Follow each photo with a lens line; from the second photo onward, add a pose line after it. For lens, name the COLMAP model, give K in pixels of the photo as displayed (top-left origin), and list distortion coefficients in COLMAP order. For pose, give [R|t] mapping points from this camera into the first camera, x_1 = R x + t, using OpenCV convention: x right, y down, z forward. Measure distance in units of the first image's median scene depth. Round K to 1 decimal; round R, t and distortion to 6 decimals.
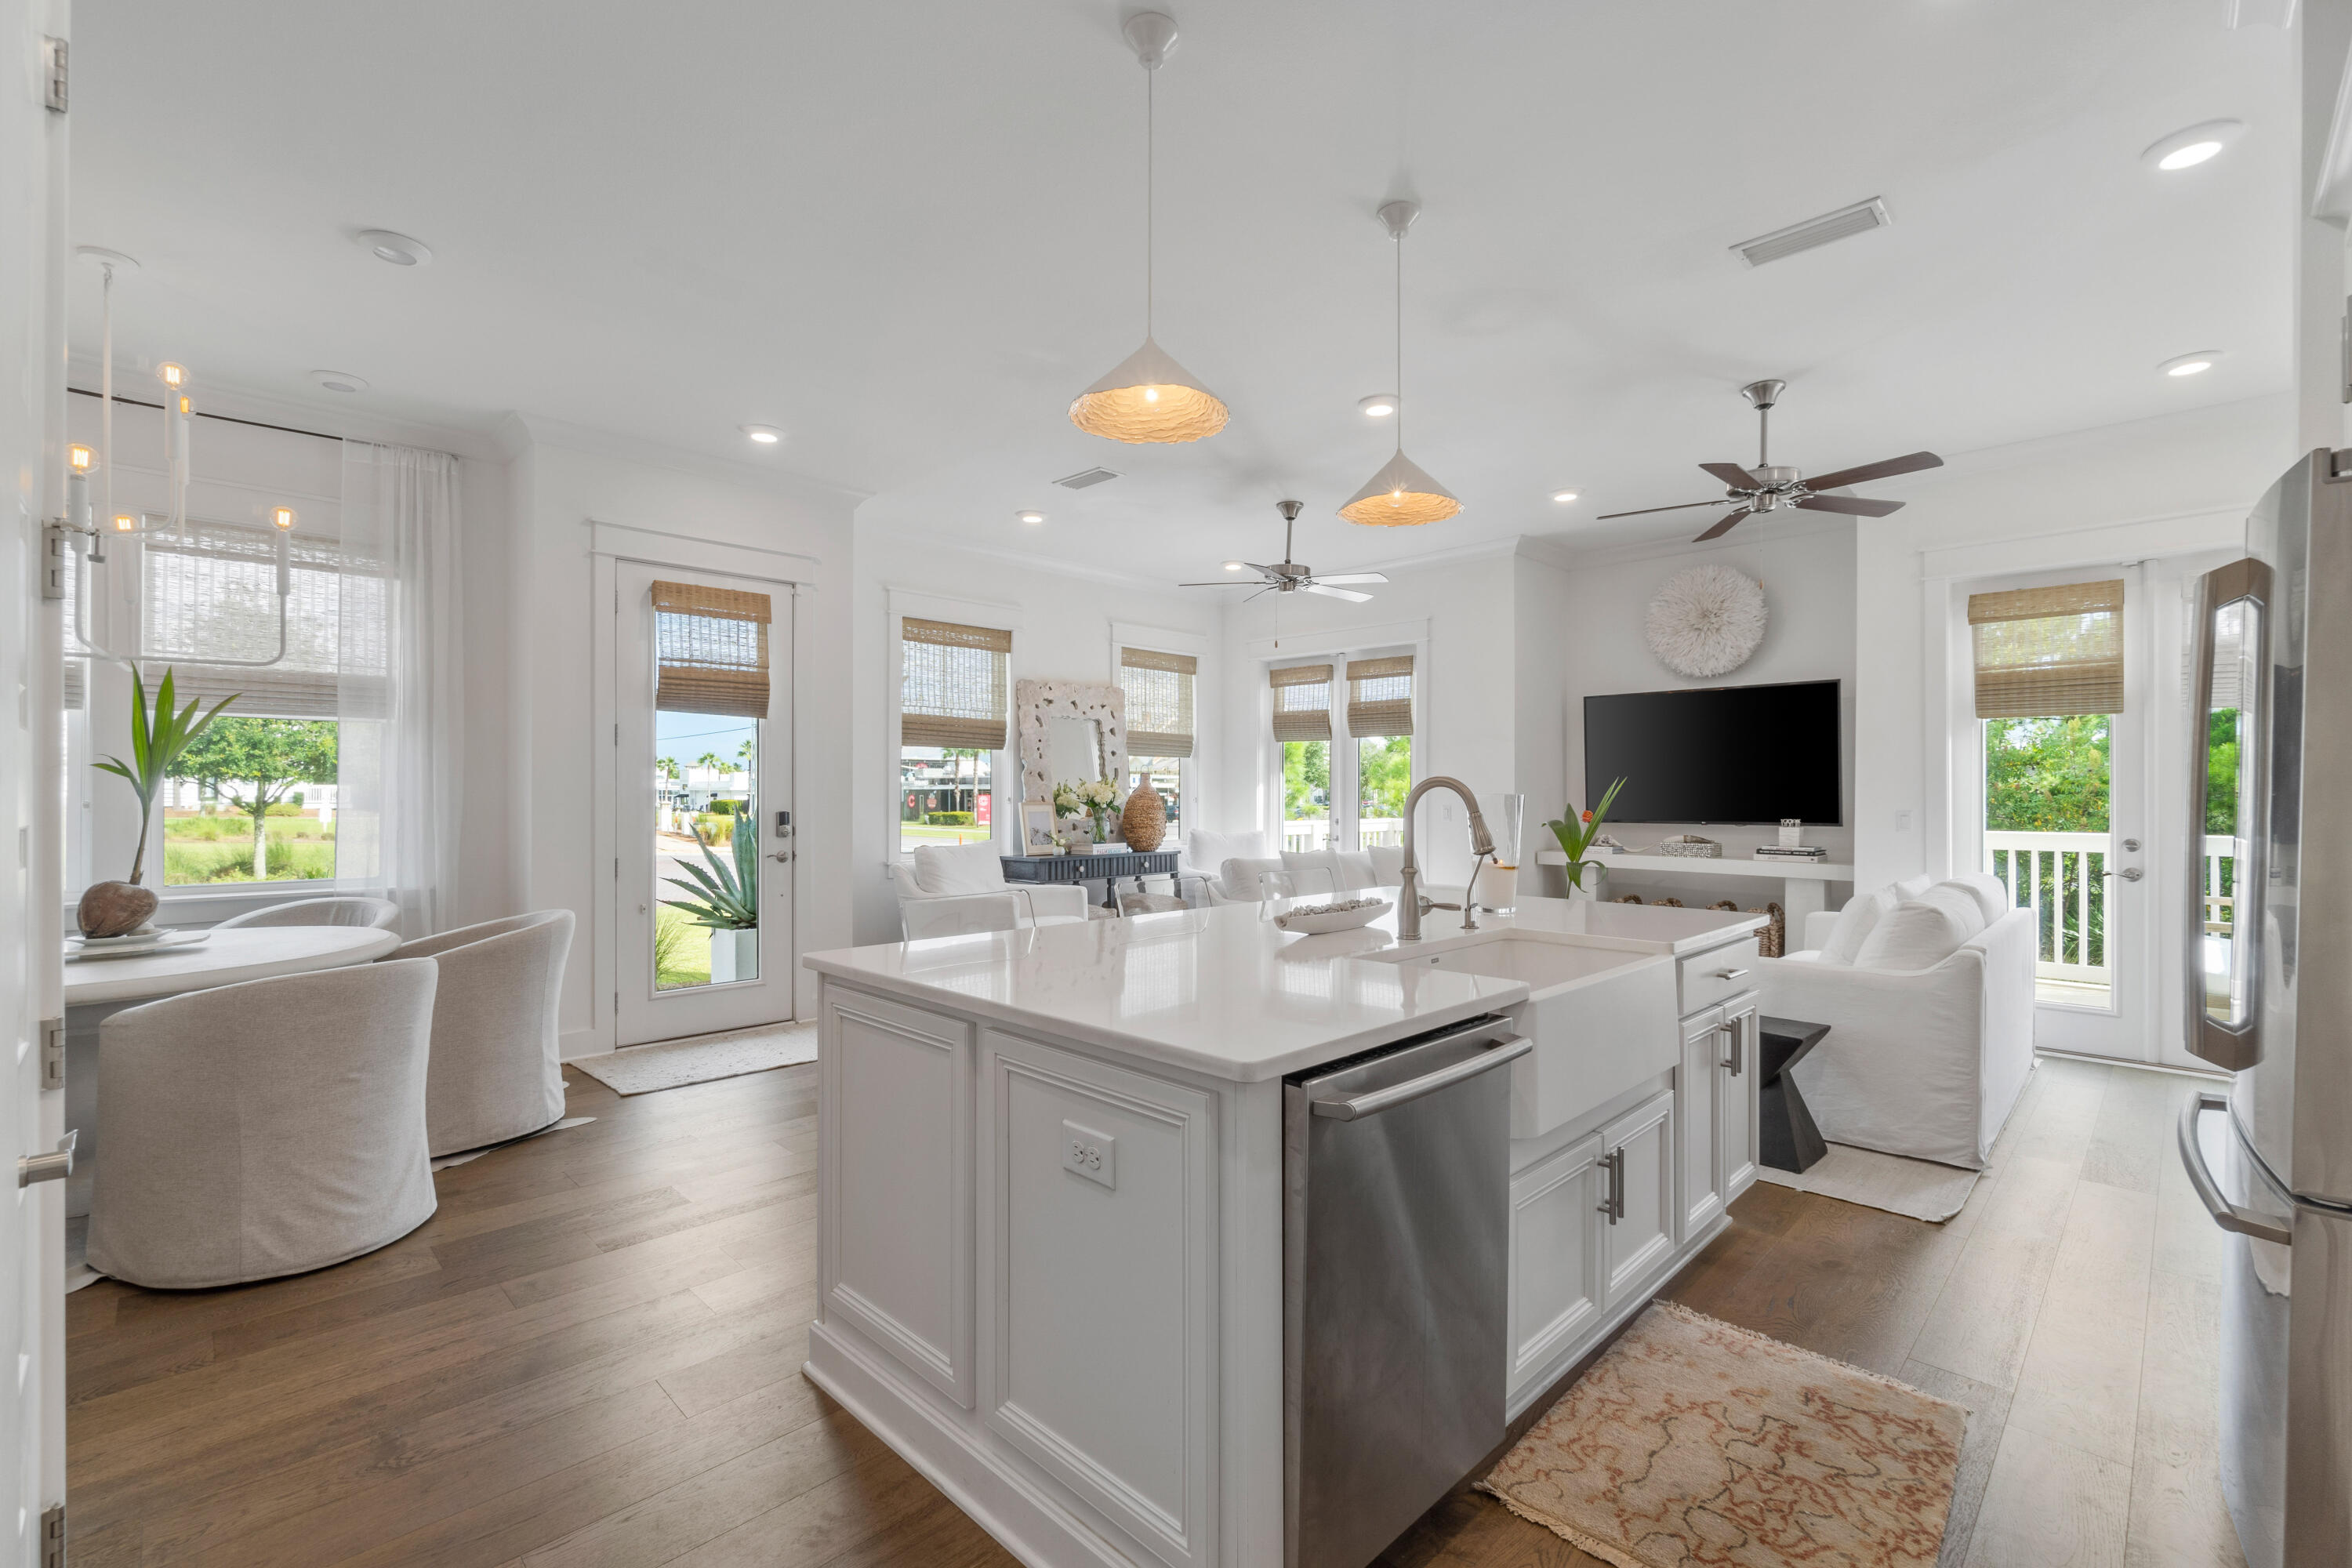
lens RADIAL K [[1017.1, 0, 1164.6], [0, 1017.1, 788.6], [0, 0, 1]] dist [-0.002783, 0.000570]
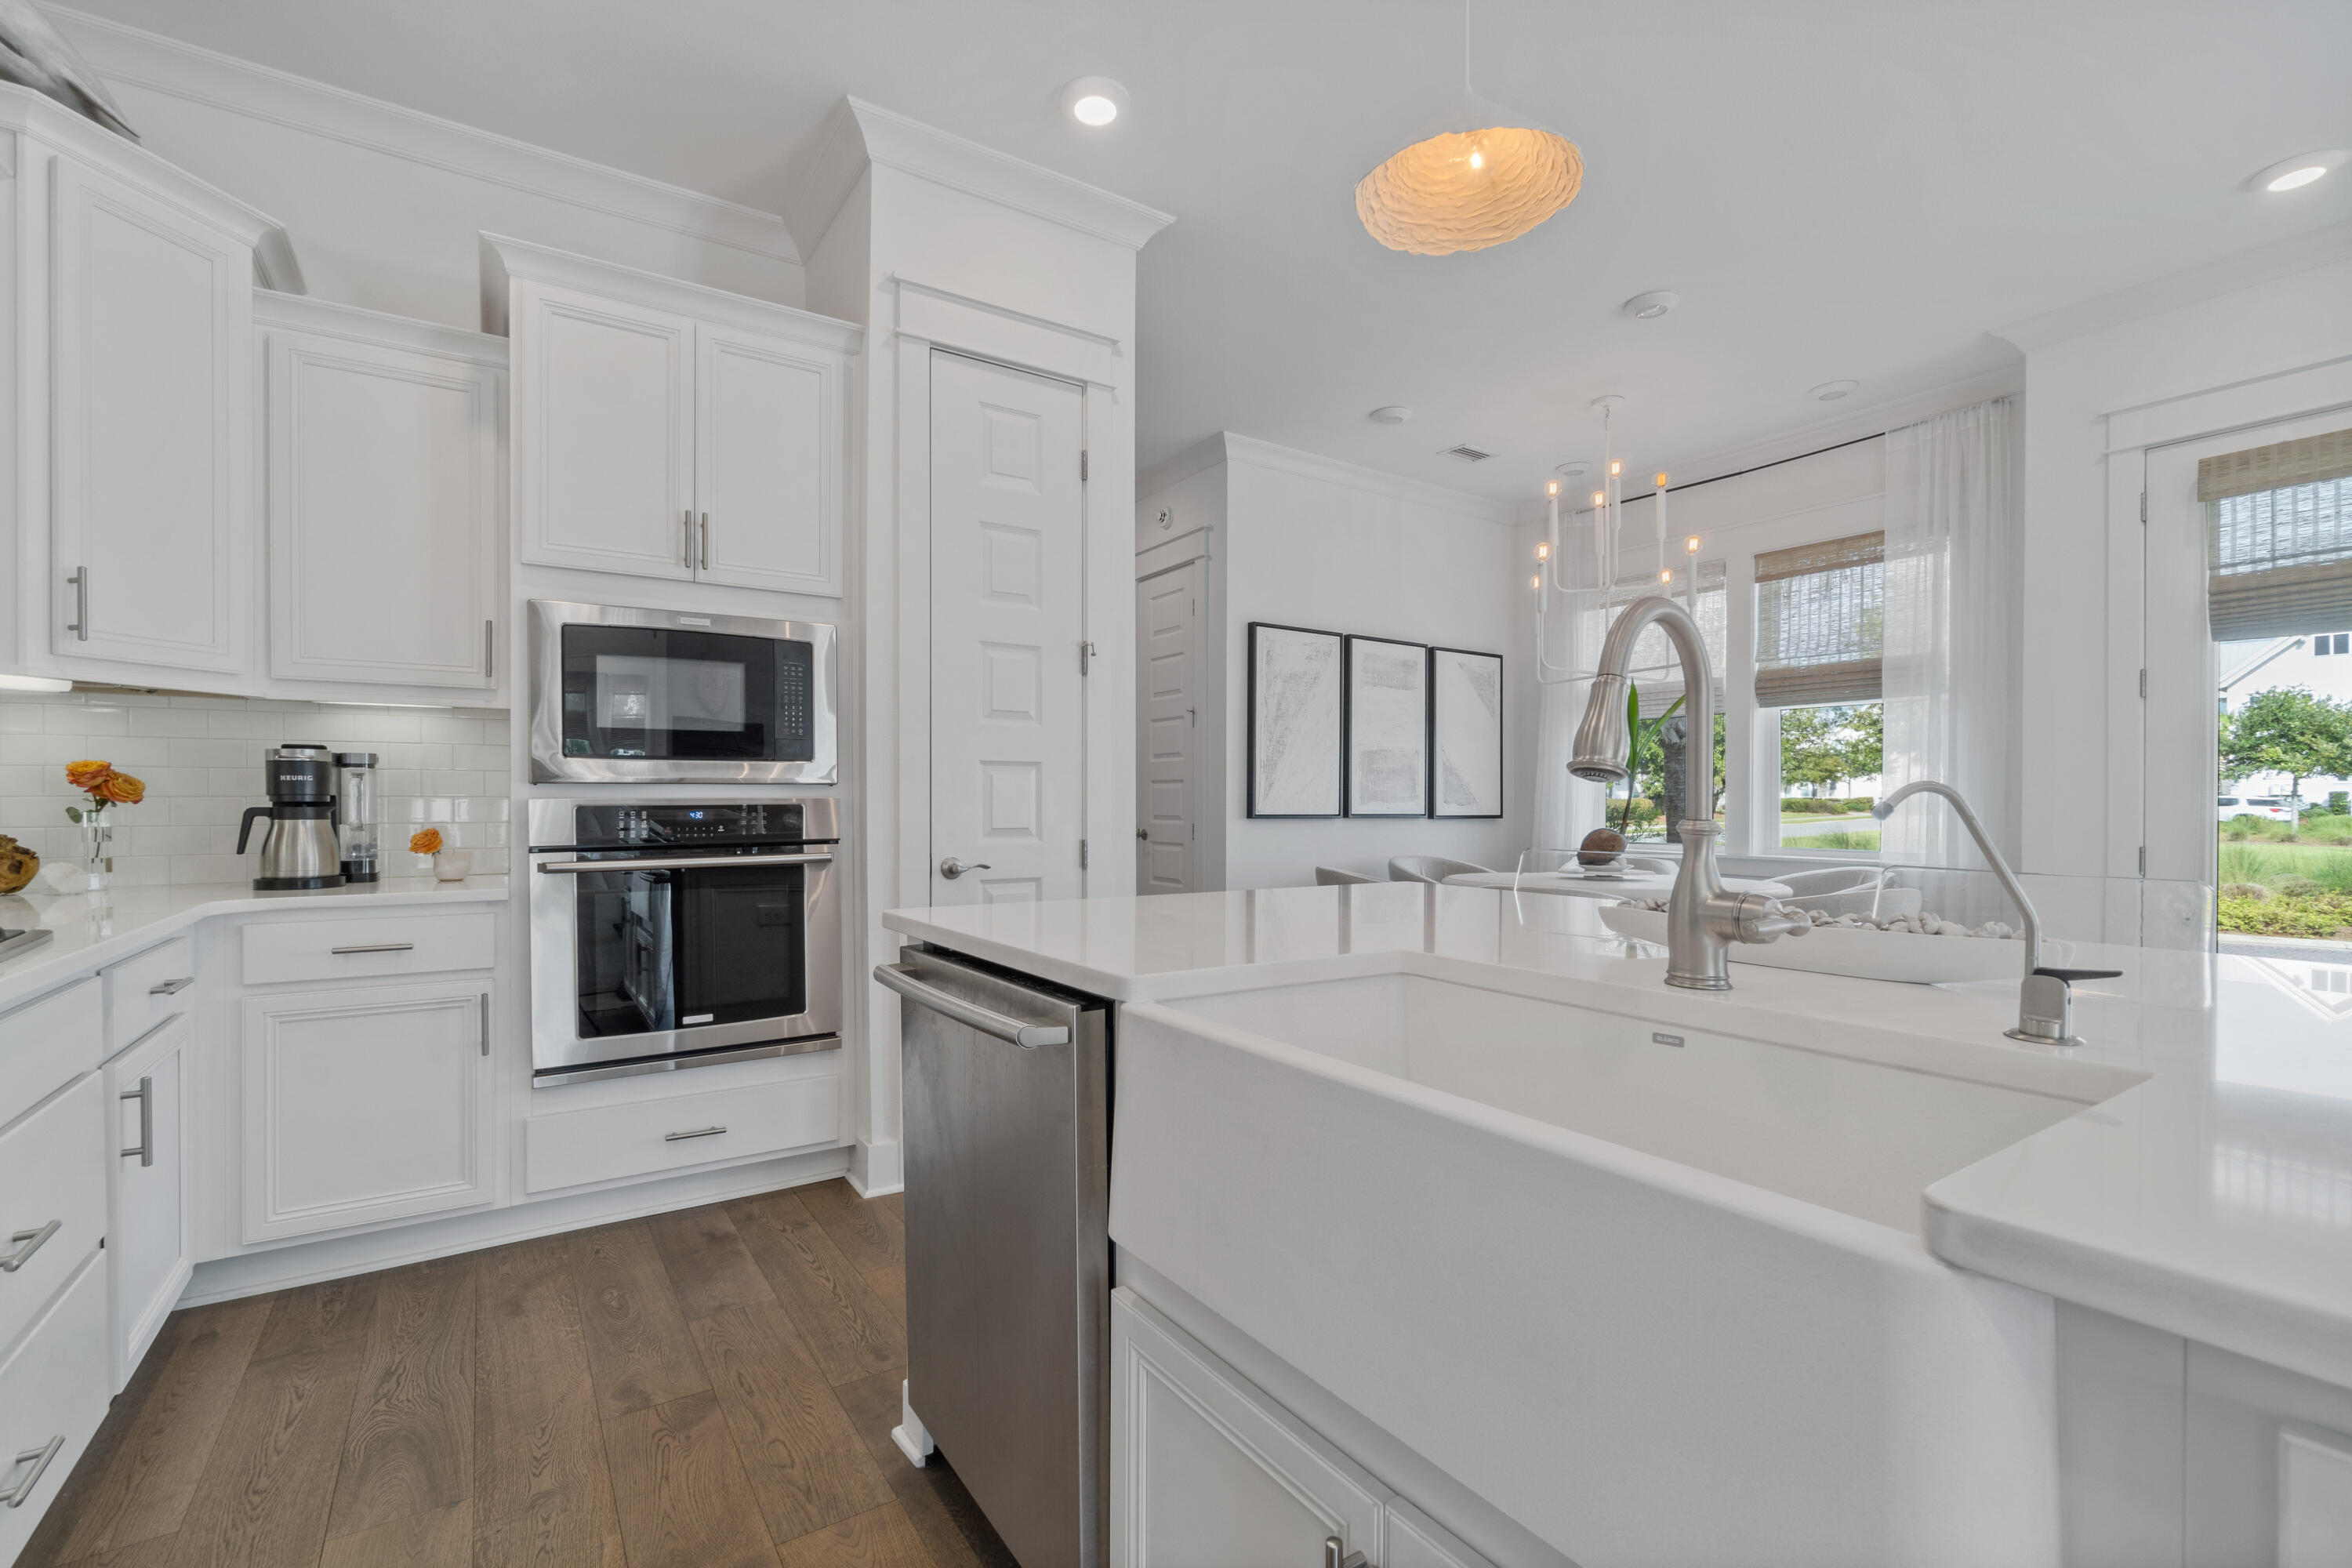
lens RADIAL K [[1024.1, 0, 1155.3], [0, 1024.1, 807.2], [0, 0, 1]] dist [-0.003929, 0.000137]
pose [[-0.196281, 0.003872, -0.980540, 0.243552], [0.000842, 0.999993, 0.003780, 0.025166], [0.980547, -0.000084, -0.196283, 0.296918]]
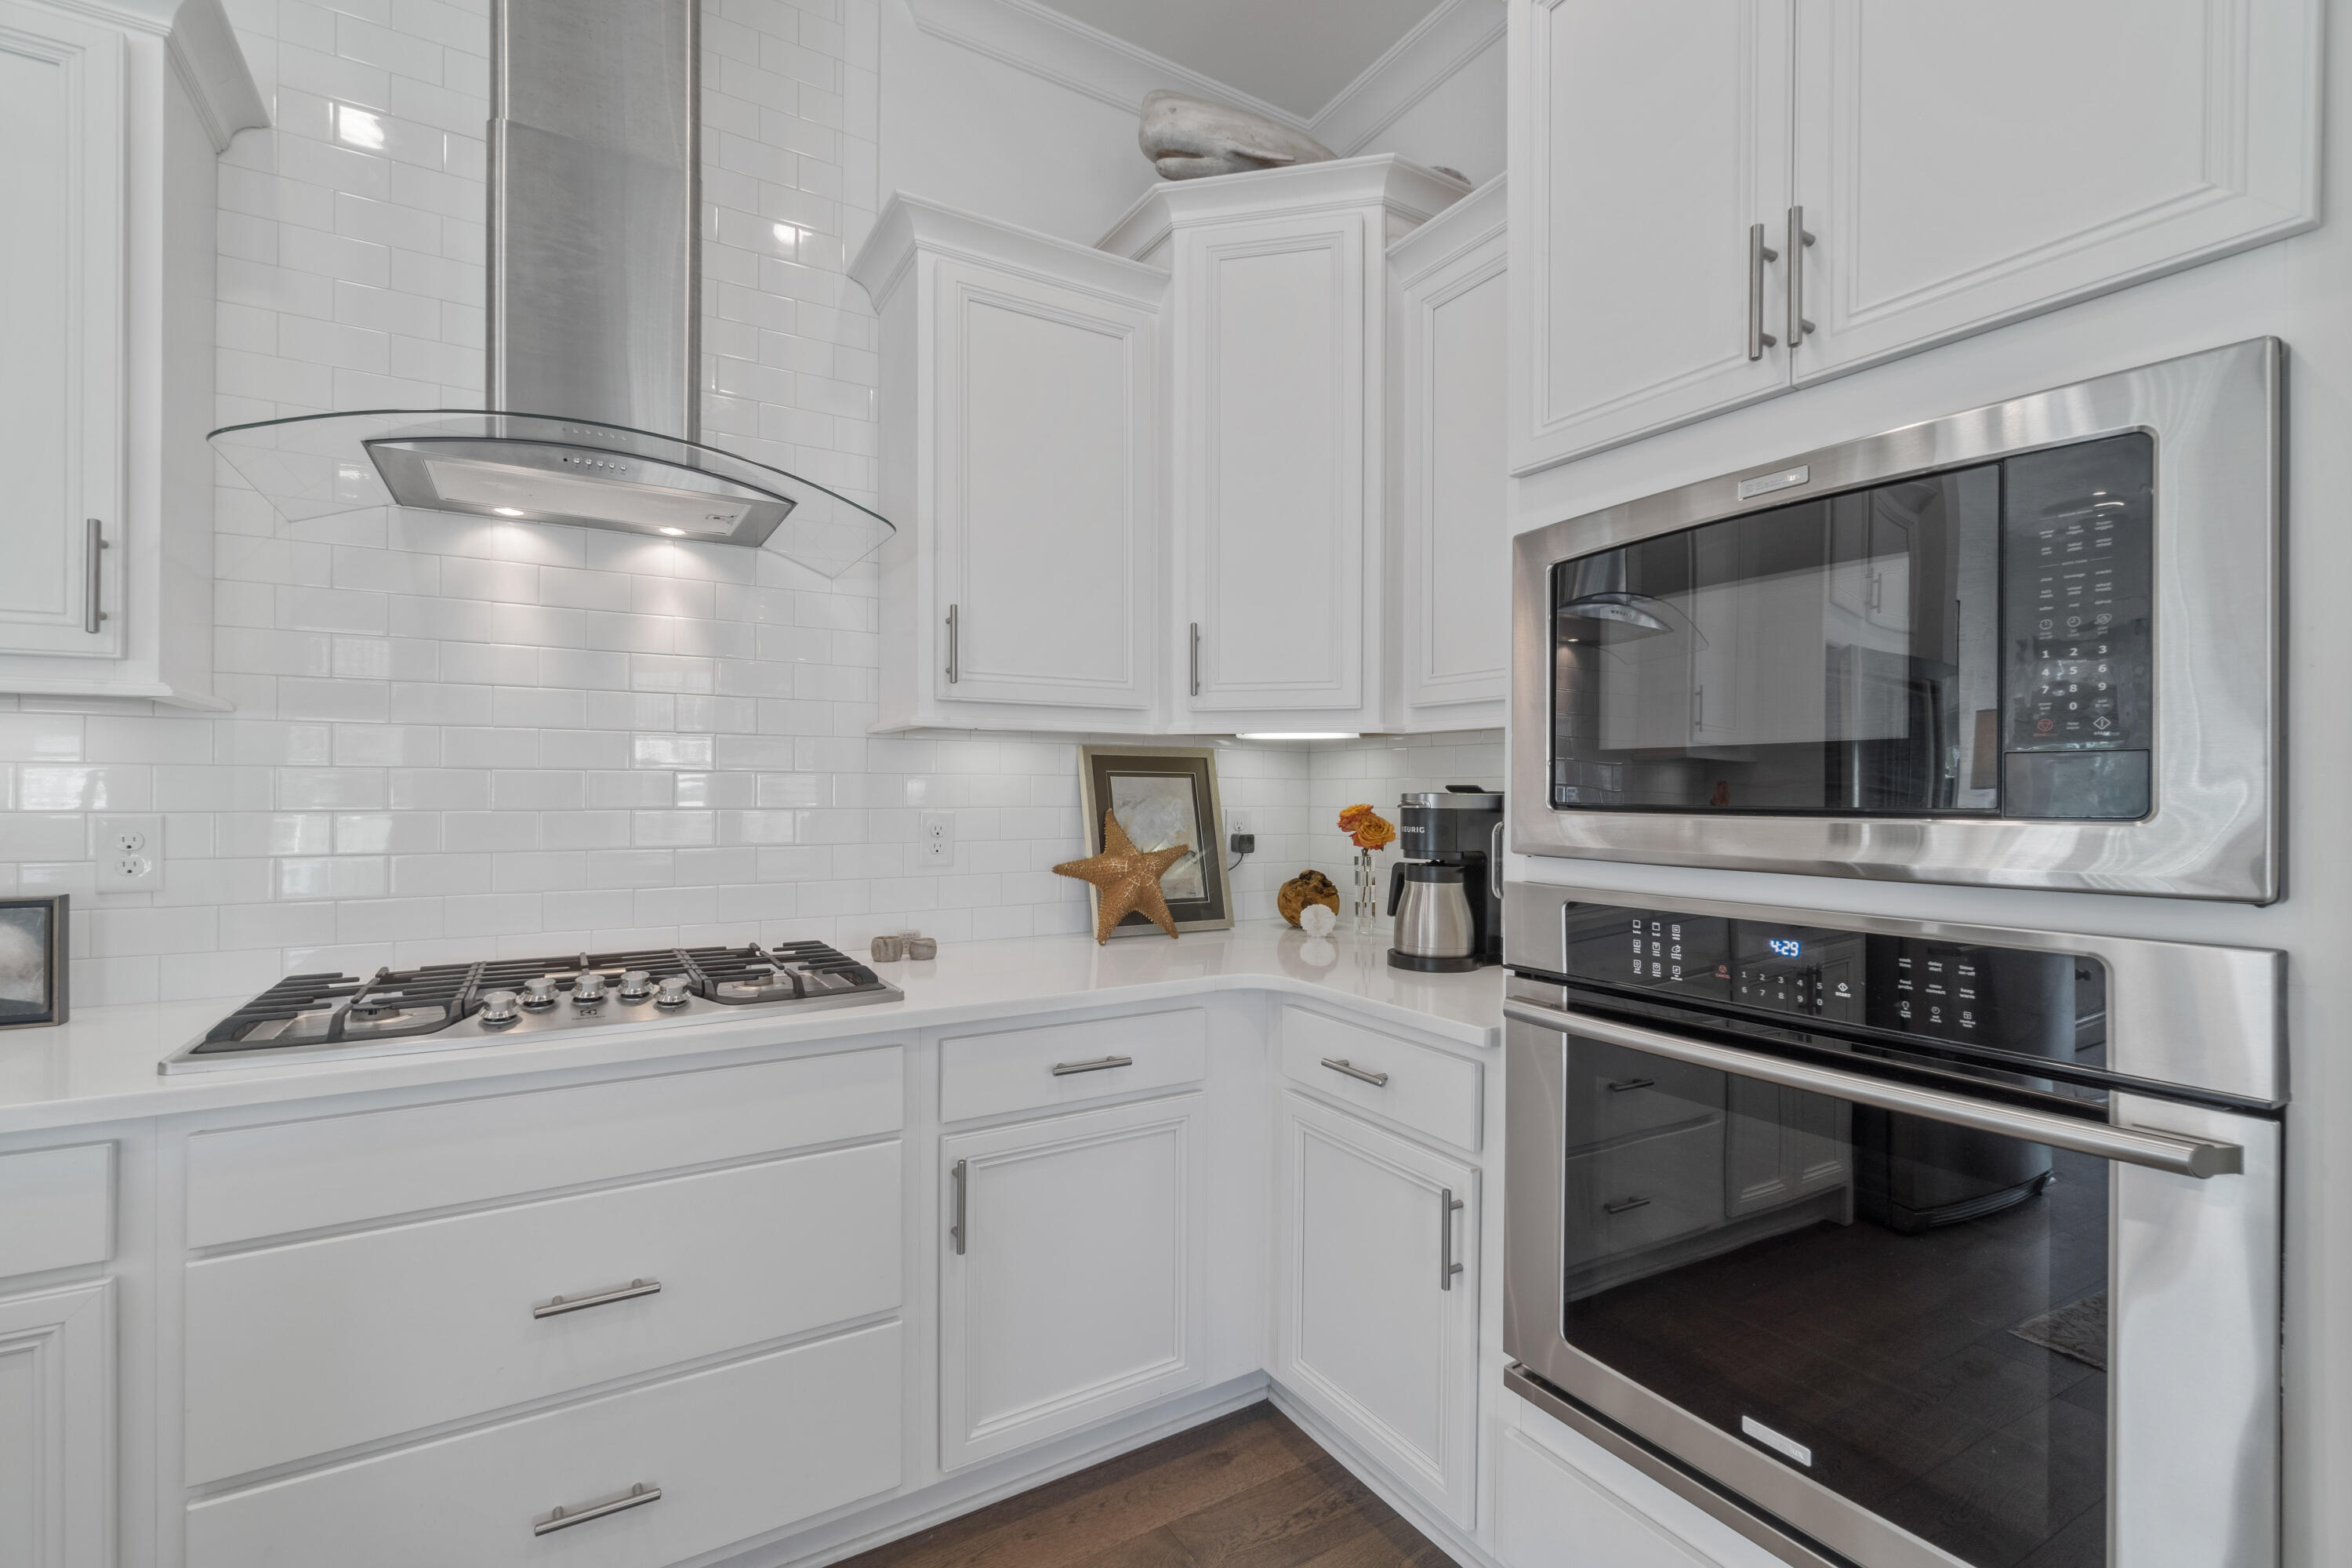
lens RADIAL K [[1026.5, 0, 1166.1], [0, 1026.5, 786.7], [0, 0, 1]] dist [-0.001807, 0.000079]
pose [[-0.973107, -0.007420, 0.230232, -0.036896], [-0.008411, 0.999959, -0.003322, 0.005994], [-0.230198, -0.005169, -0.973130, 0.231692]]
